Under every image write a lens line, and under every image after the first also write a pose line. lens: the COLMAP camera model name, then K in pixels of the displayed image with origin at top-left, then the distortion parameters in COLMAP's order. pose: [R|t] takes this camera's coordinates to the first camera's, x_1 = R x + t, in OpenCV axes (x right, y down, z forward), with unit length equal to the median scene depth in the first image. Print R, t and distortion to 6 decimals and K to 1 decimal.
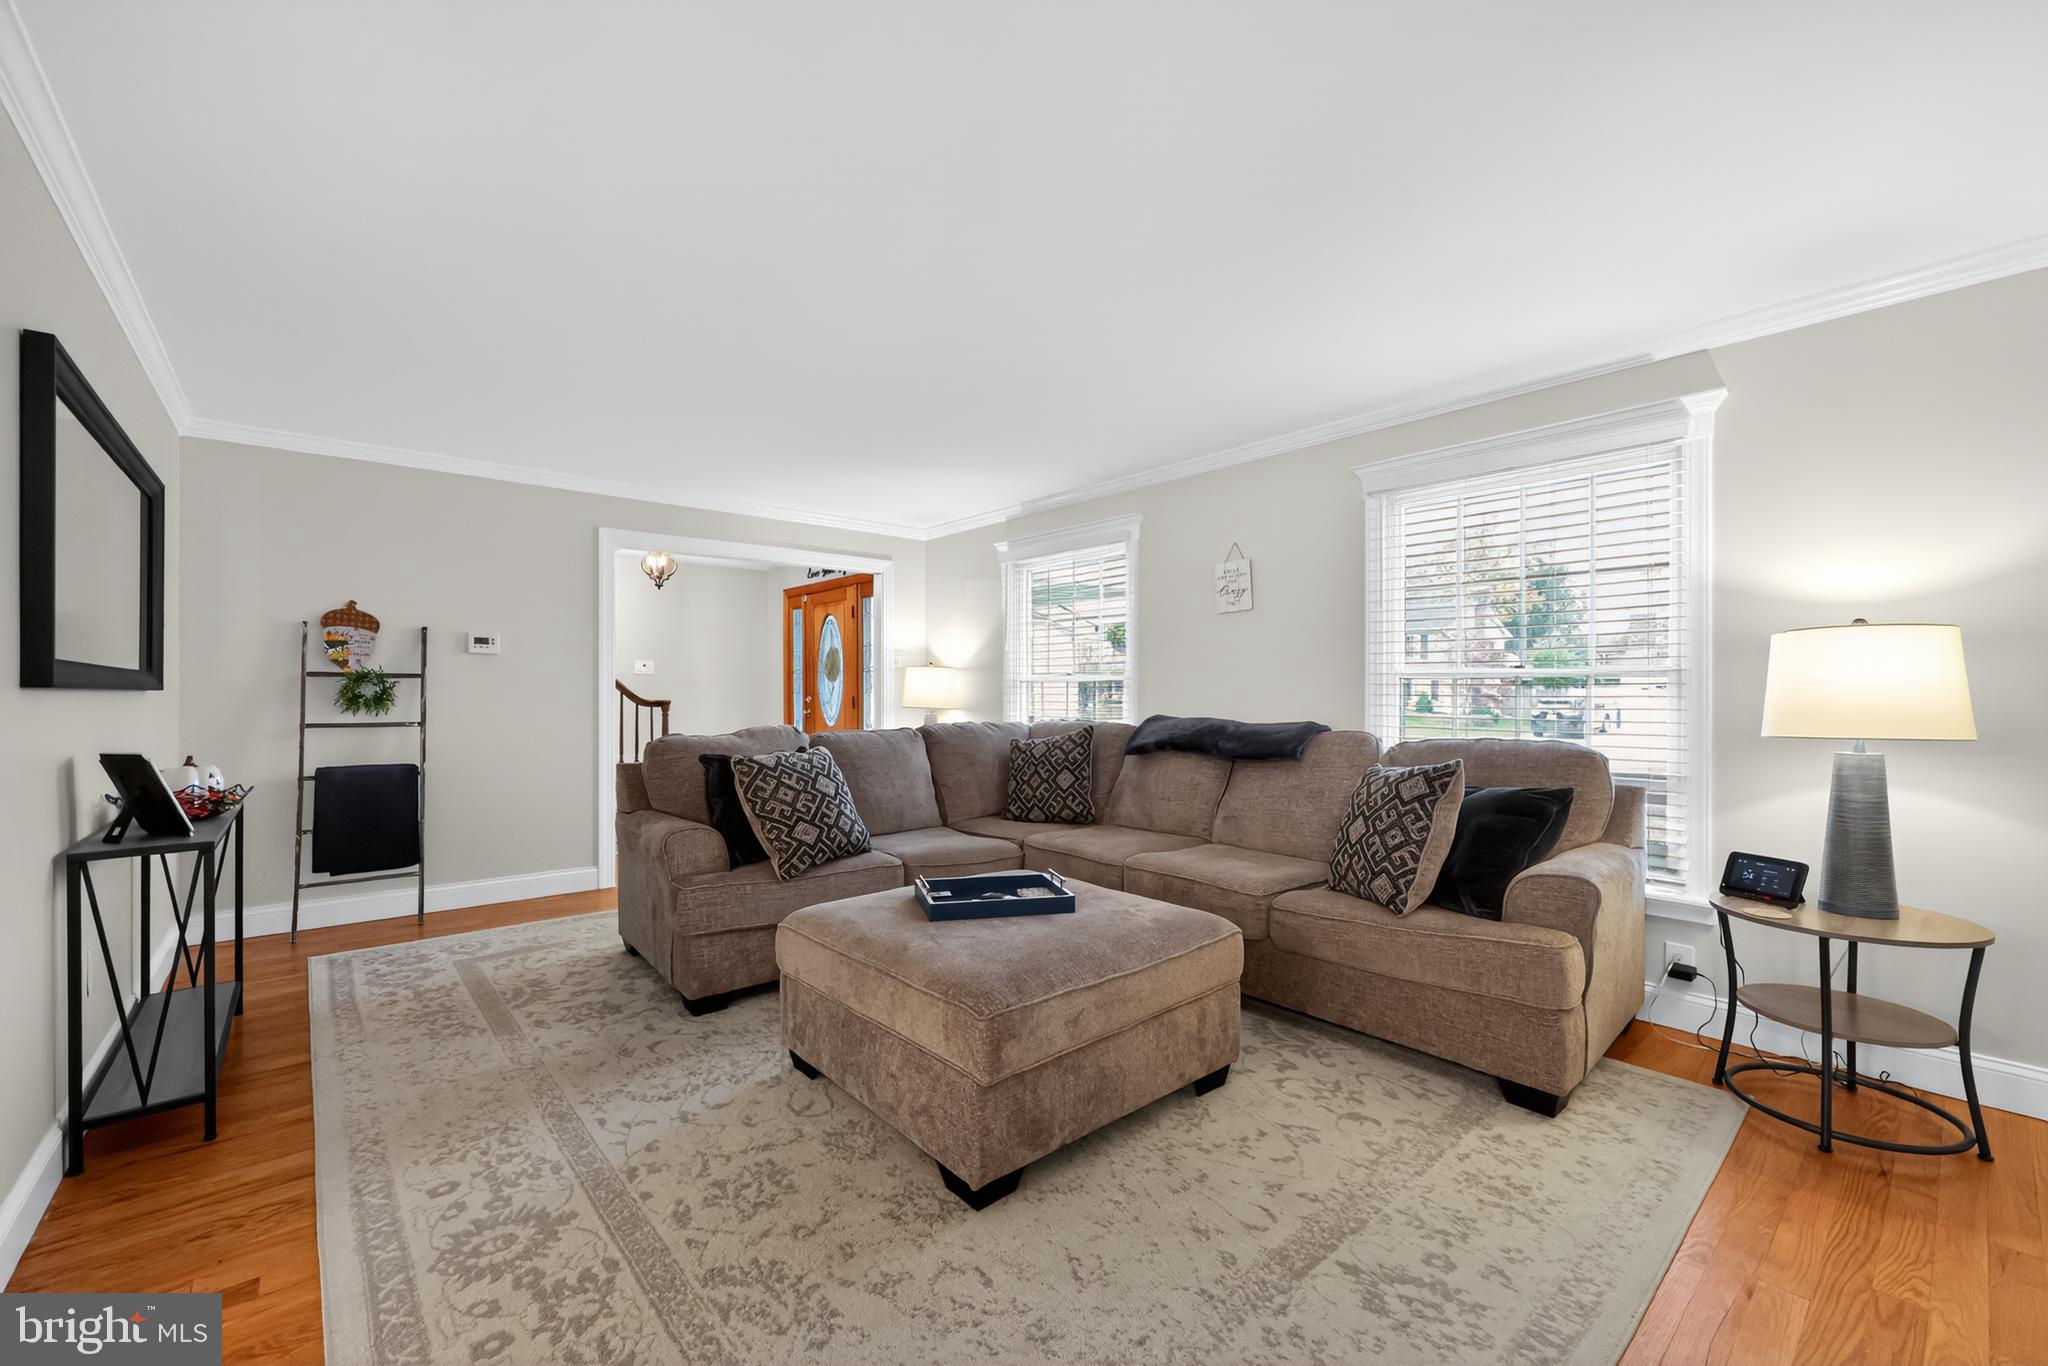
lens RADIAL K [[831.7, 0, 1021.9], [0, 831.7, 701.2], [0, 0, 1]] dist [-0.000437, 0.000032]
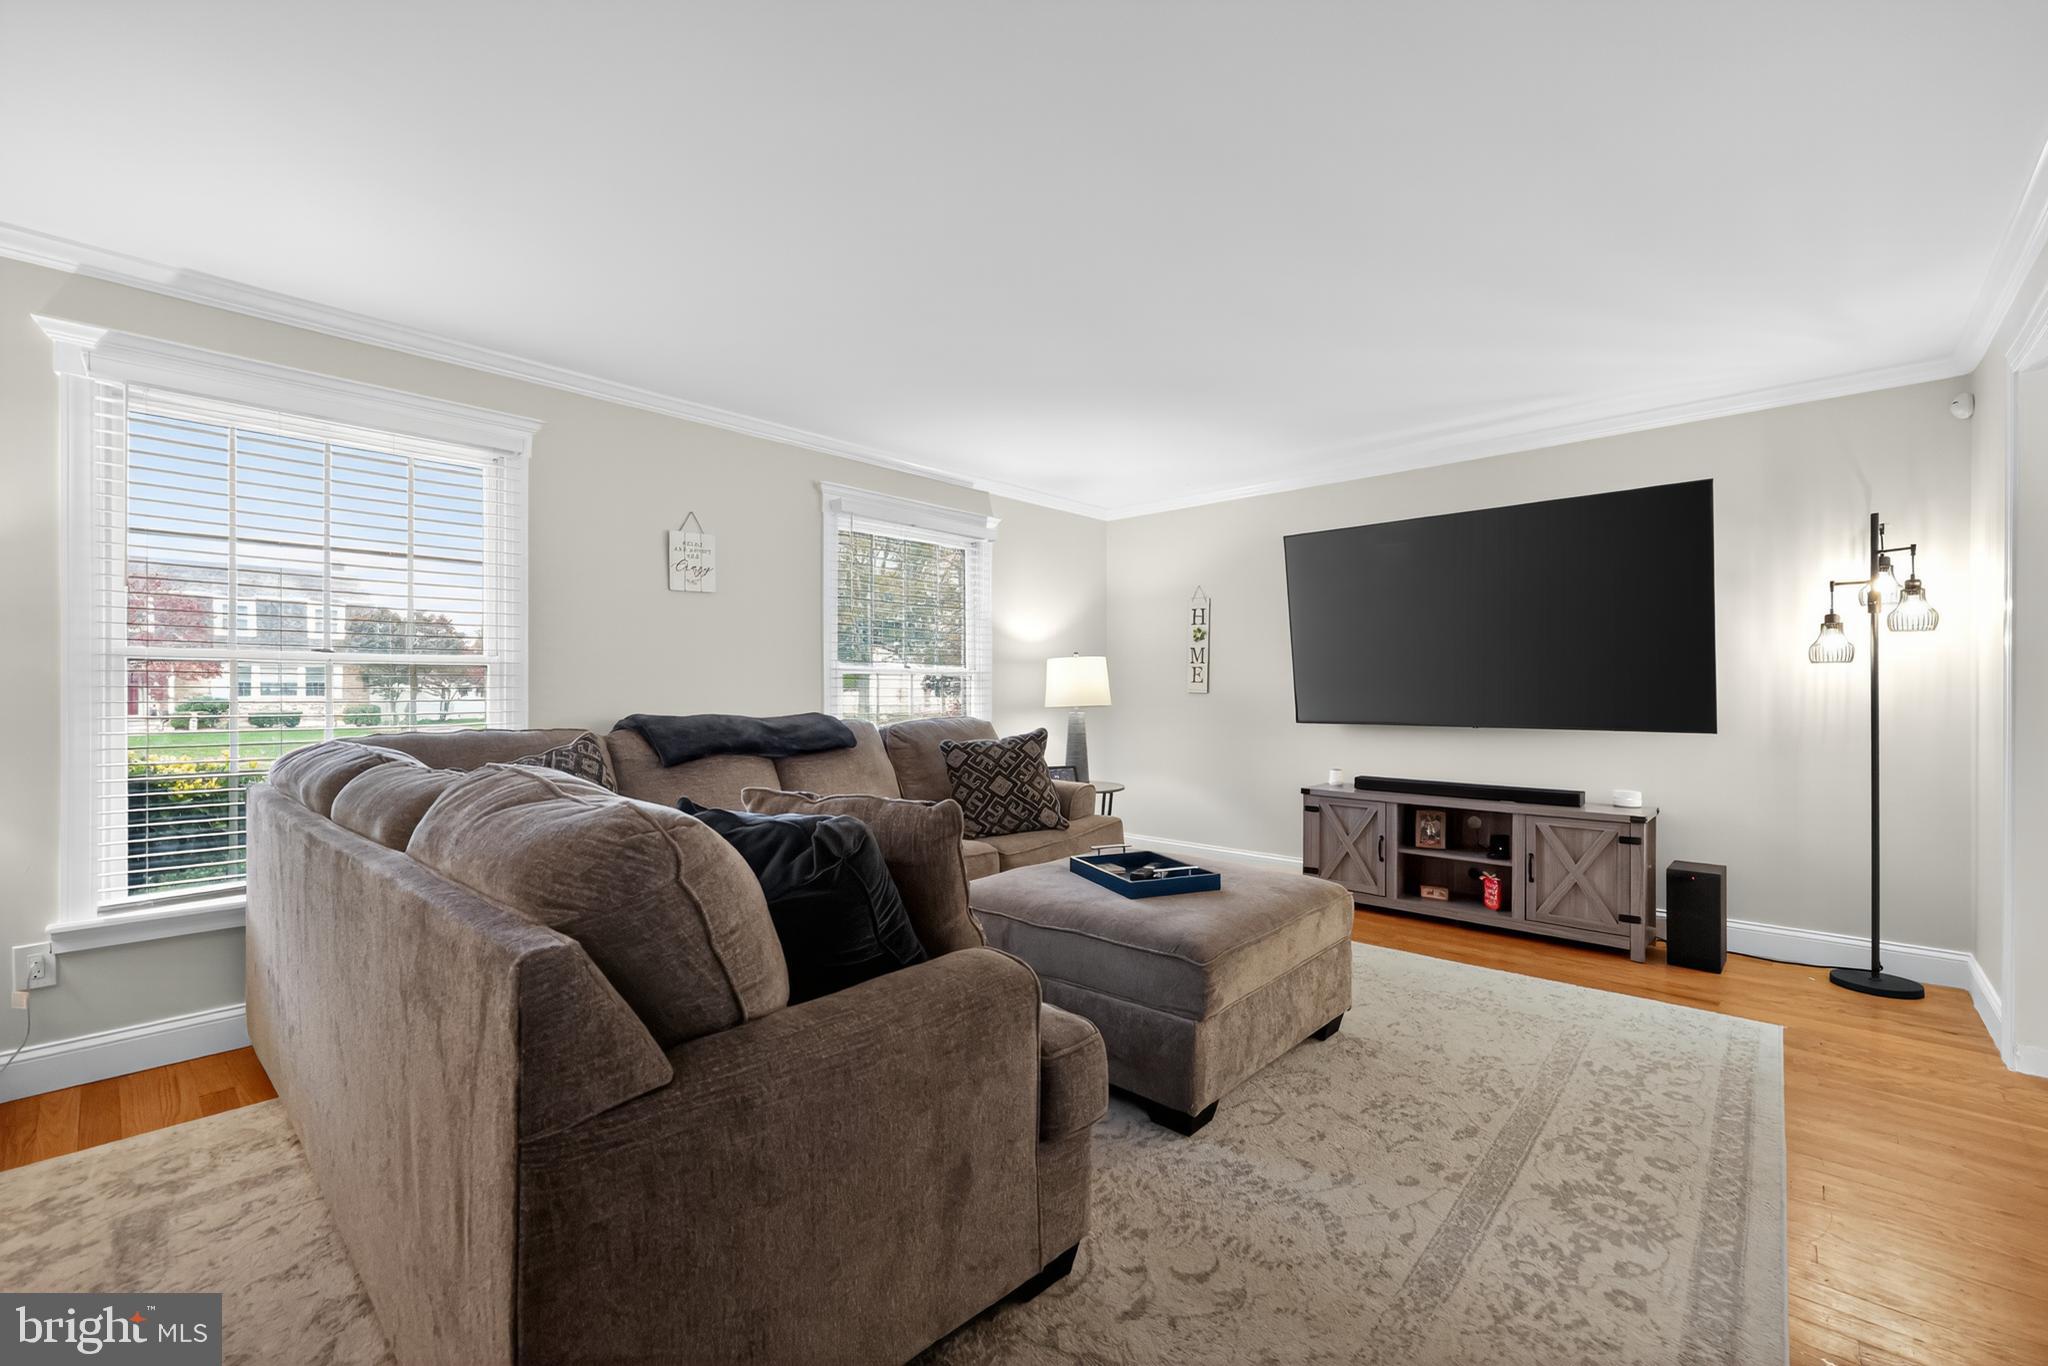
lens RADIAL K [[831.7, 0, 1021.9], [0, 831.7, 701.2], [0, 0, 1]] dist [-0.000437, 0.000032]
pose [[-0.106430, -0.016217, 0.994188, -1.369273], [0.010547, 0.999792, 0.017437, -0.010745], [-0.994264, 0.012342, -0.106236, 1.596890]]
